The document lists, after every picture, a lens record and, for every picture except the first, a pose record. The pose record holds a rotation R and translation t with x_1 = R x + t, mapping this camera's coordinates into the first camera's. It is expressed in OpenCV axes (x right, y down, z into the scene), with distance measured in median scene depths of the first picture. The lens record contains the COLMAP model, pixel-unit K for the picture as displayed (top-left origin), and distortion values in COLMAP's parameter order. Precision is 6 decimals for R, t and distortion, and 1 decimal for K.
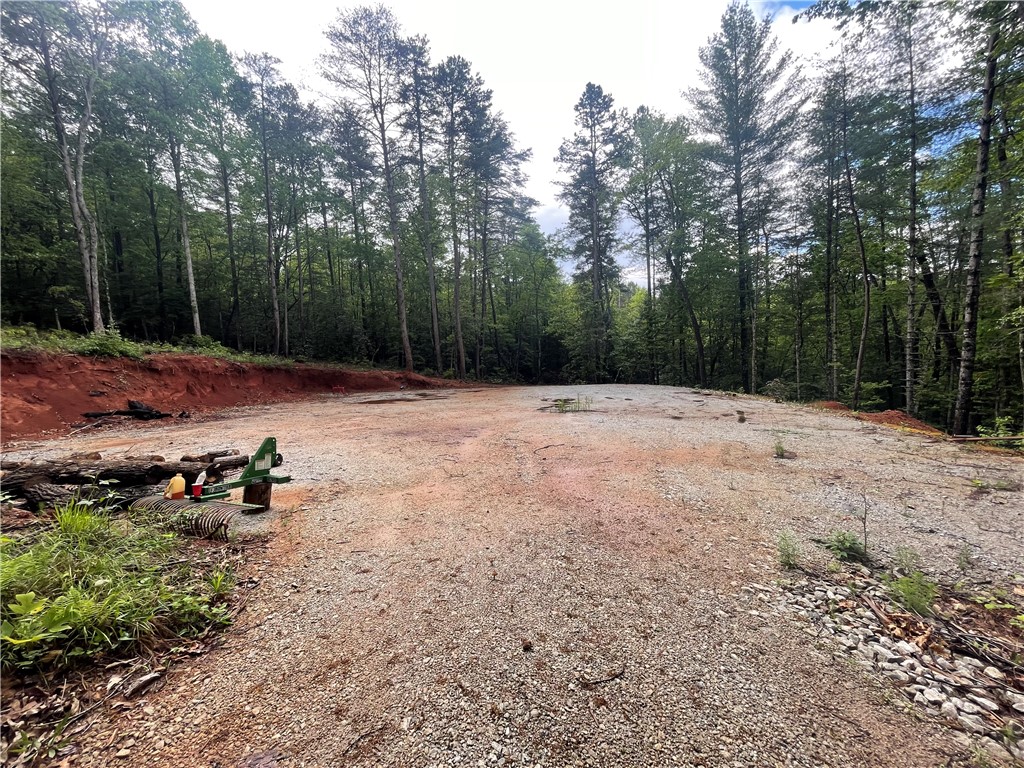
lens RADIAL K [[413.7, 0, 509.4], [0, 413.7, 385.6], [0, 0, 1]] dist [0.002199, -0.000182]
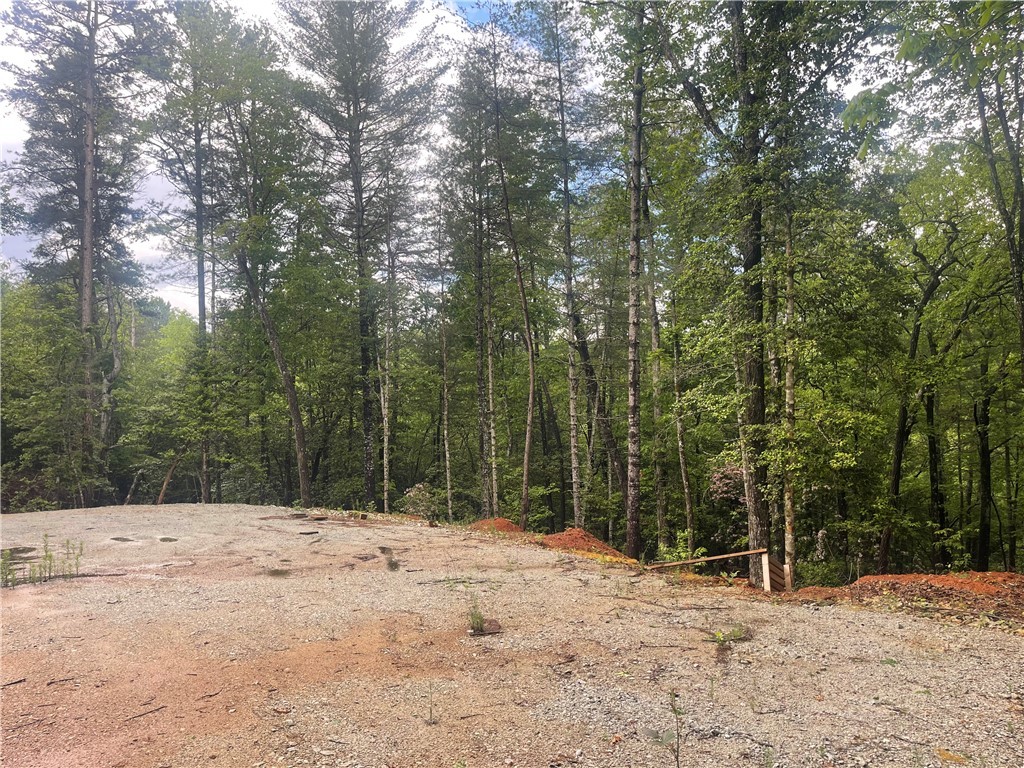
lens RADIAL K [[763.5, 0, 509.7], [0, 763.5, 388.8], [0, 0, 1]] dist [0.077541, -0.107740]
pose [[0.747983, 0.054315, 0.661492, -0.008664], [0.038964, 0.991334, -0.125456, -0.007989], [-0.662574, 0.119613, 0.739384, 0.050344]]
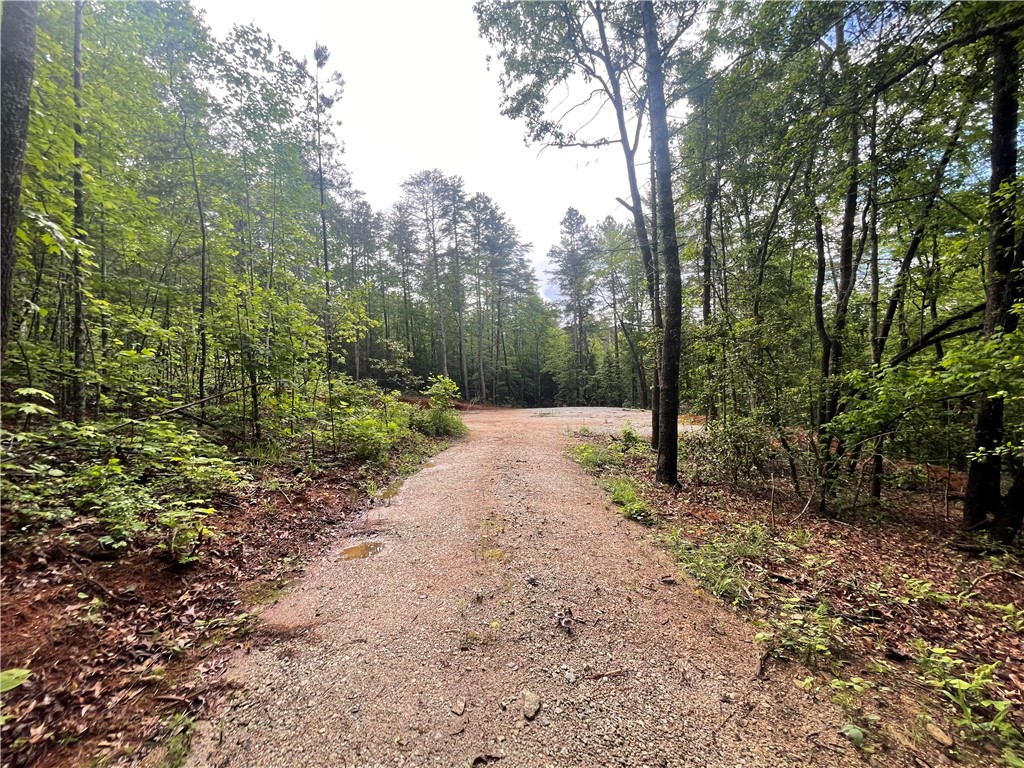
lens RADIAL K [[413.7, 0, 509.4], [0, 413.7, 385.6], [0, 0, 1]] dist [0.002199, -0.000182]
pose [[0.999690, 0.001416, -0.024877, 0.011410], [-0.003273, 0.997193, -0.074799, 0.027047], [0.024702, 0.074857, 0.996888, -0.447835]]
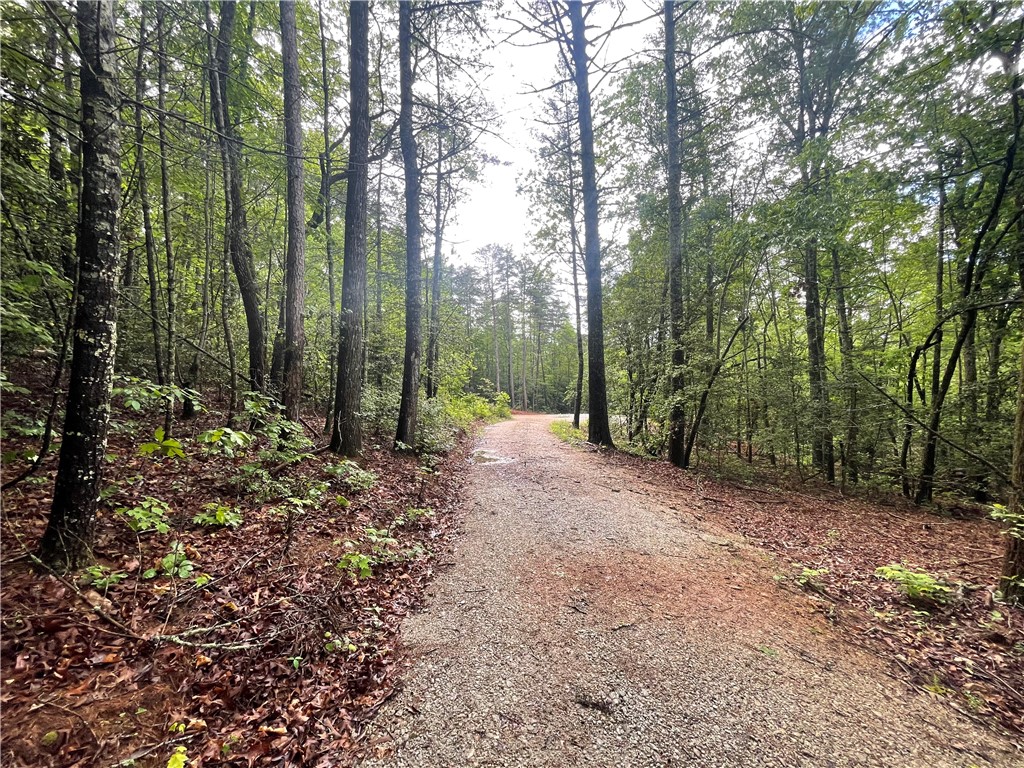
lens RADIAL K [[413.7, 0, 509.4], [0, 413.7, 385.6], [0, 0, 1]] dist [0.002199, -0.000182]
pose [[0.990406, 0.022066, -0.136417, 0.077065], [-0.036144, 0.994169, -0.101599, 0.067406], [0.133380, 0.105555, 0.985428, -0.966452]]
